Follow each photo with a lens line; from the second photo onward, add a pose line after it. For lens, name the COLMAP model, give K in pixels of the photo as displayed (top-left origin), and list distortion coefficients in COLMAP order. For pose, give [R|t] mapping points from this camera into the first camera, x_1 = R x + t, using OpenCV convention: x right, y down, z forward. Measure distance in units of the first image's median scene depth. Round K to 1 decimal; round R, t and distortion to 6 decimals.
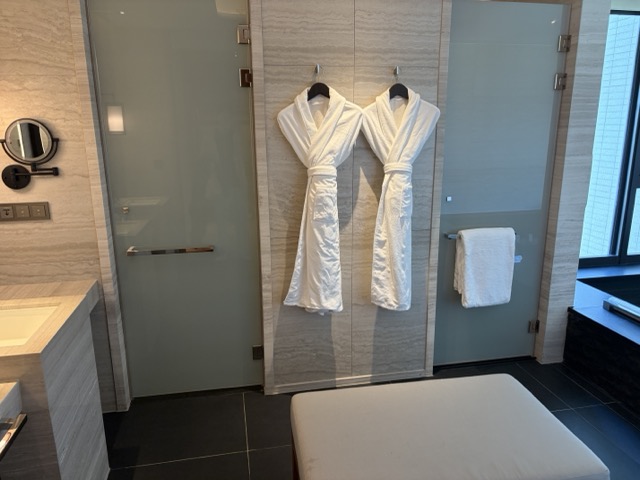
lens RADIAL K [[480.9, 0, 322.4], [0, 480.9, 236.1], [0, 0, 1]] dist [0.055466, -0.063858]
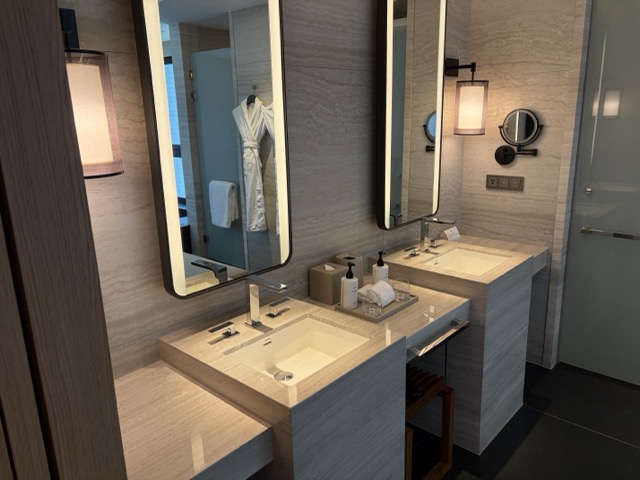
lens RADIAL K [[480.9, 0, 322.8], [0, 480.9, 237.6], [0, 0, 1]] dist [0.055466, -0.063858]
pose [[0.585132, 0.191569, -0.787986, 0.135965], [-0.169670, 0.979111, 0.112043, 0.029201], [0.792989, 0.068138, 0.605413, -0.136602]]
